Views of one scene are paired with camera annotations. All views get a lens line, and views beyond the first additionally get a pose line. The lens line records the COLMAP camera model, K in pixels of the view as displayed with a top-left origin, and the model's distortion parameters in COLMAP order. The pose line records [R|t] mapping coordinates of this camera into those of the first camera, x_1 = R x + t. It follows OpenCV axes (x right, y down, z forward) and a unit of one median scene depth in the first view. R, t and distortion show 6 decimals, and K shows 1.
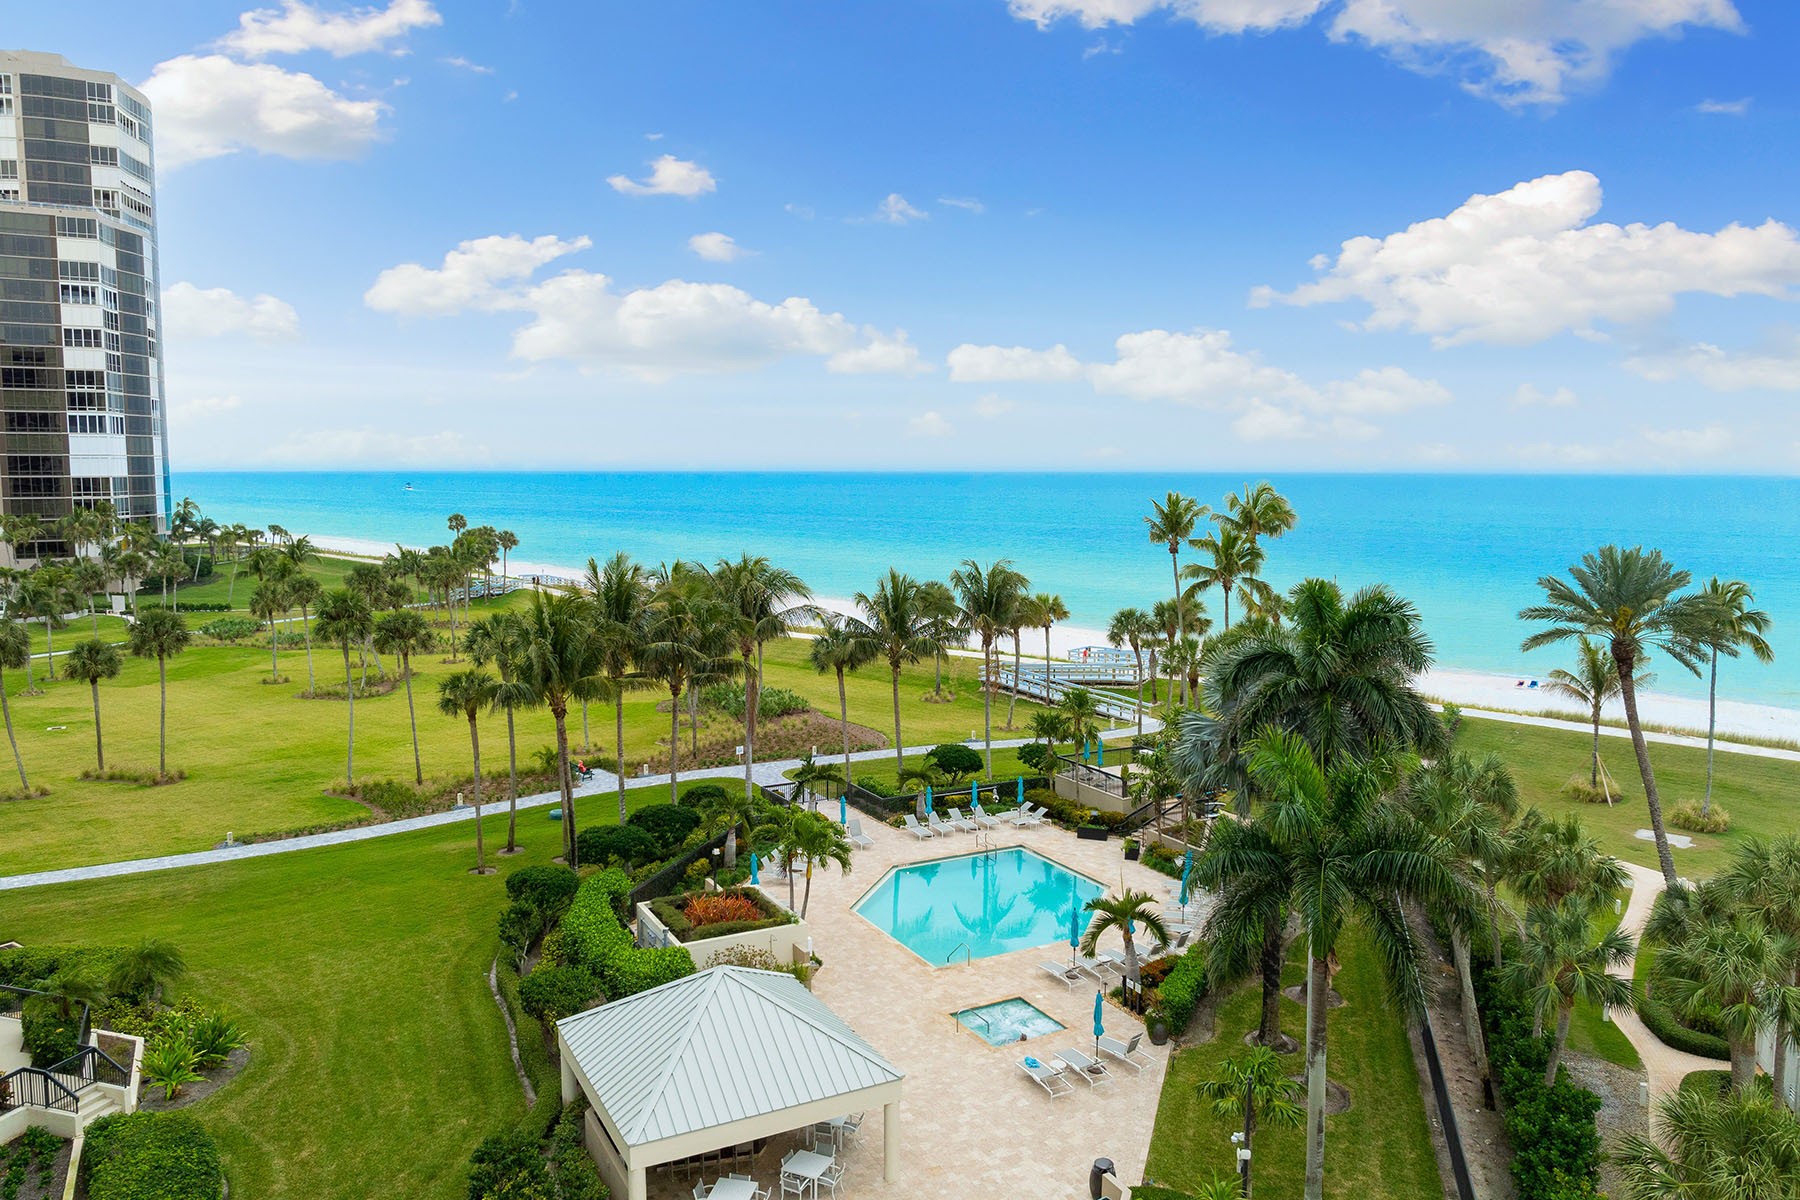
lens RADIAL K [[1318.1, 0, 900.0], [0, 1318.1, 600.0], [0, 0, 1]] dist [0.022667, 0.002913]
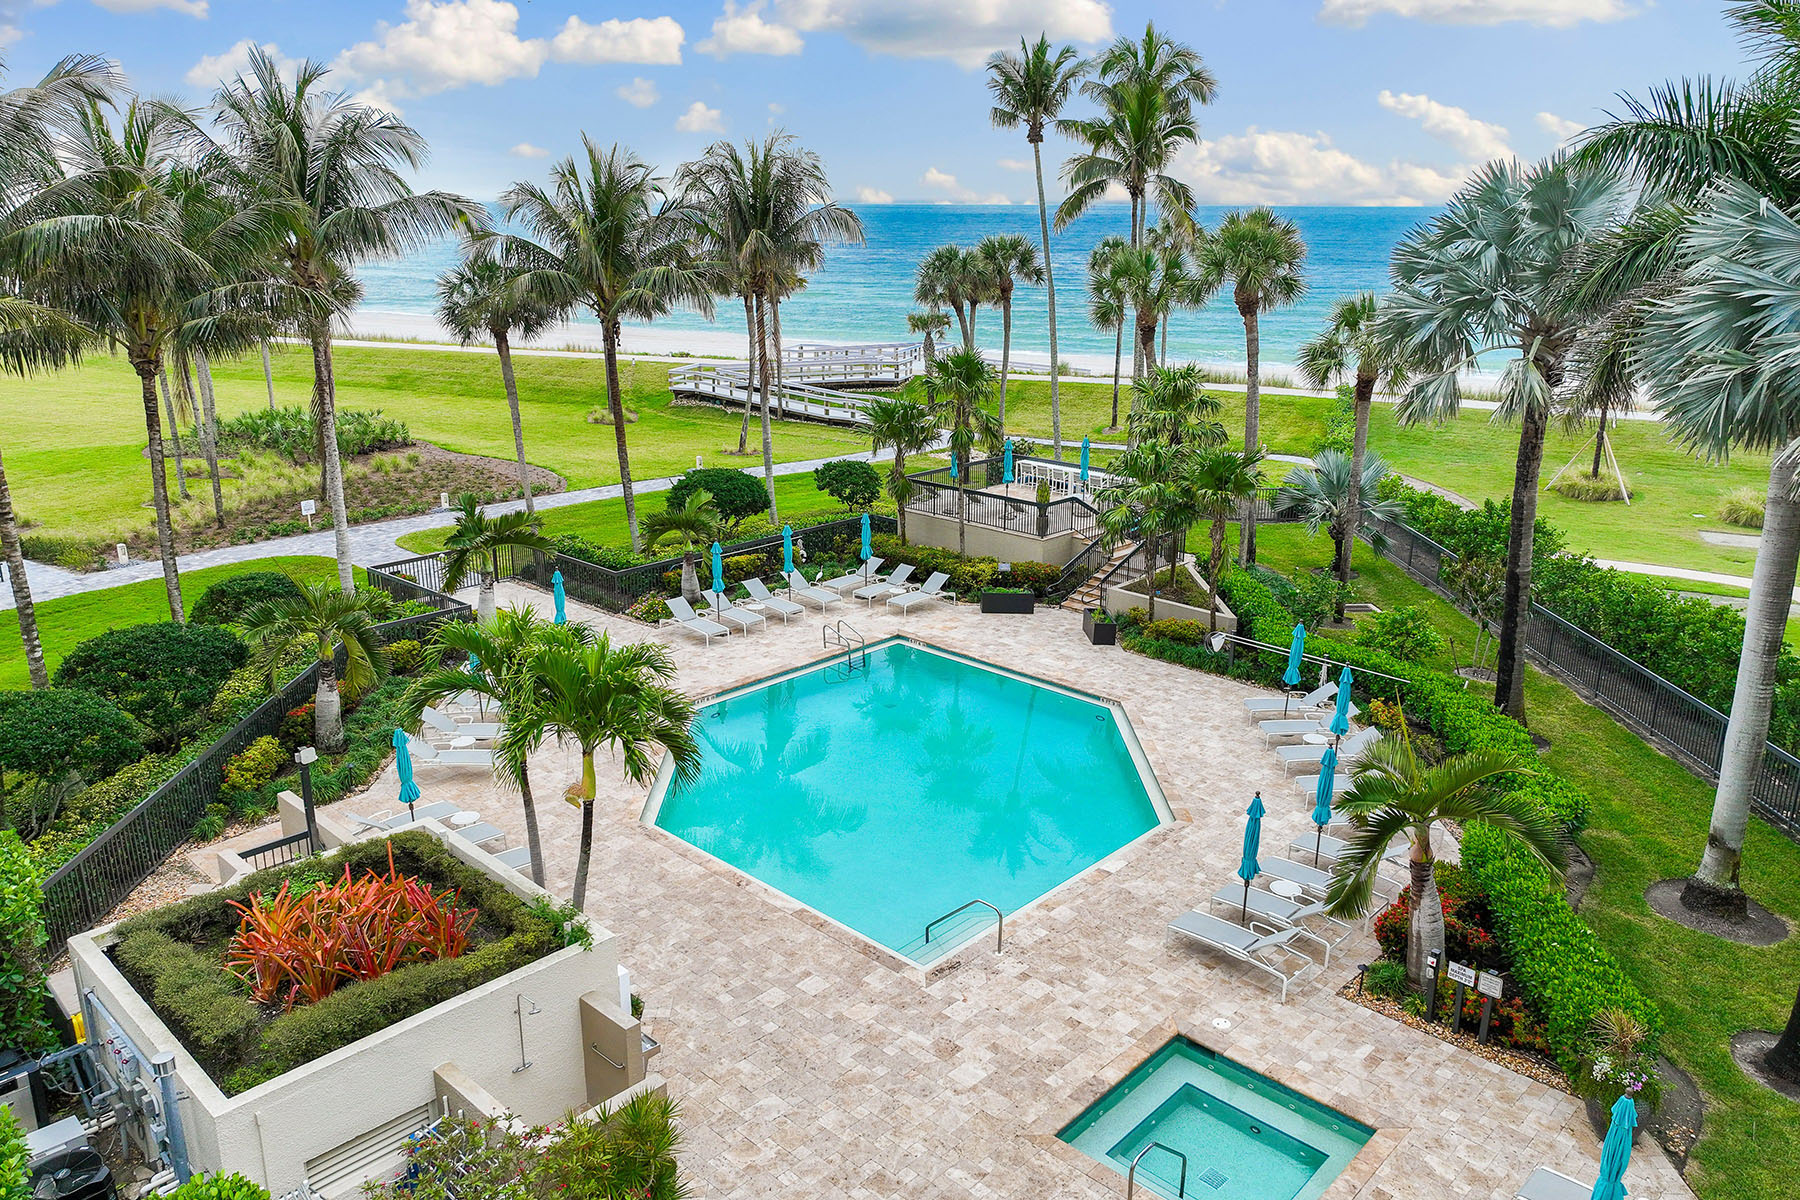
lens RADIAL K [[1318.1, 0, 900.0], [0, 1318.1, 600.0], [0, 0, 1]] dist [0.022667, 0.002913]
pose [[0.948552, -0.088348, 0.304046, -0.070402], [0.030485, 0.981304, 0.190036, 0.064768], [-0.315150, -0.170990, 0.933511, 0.473833]]
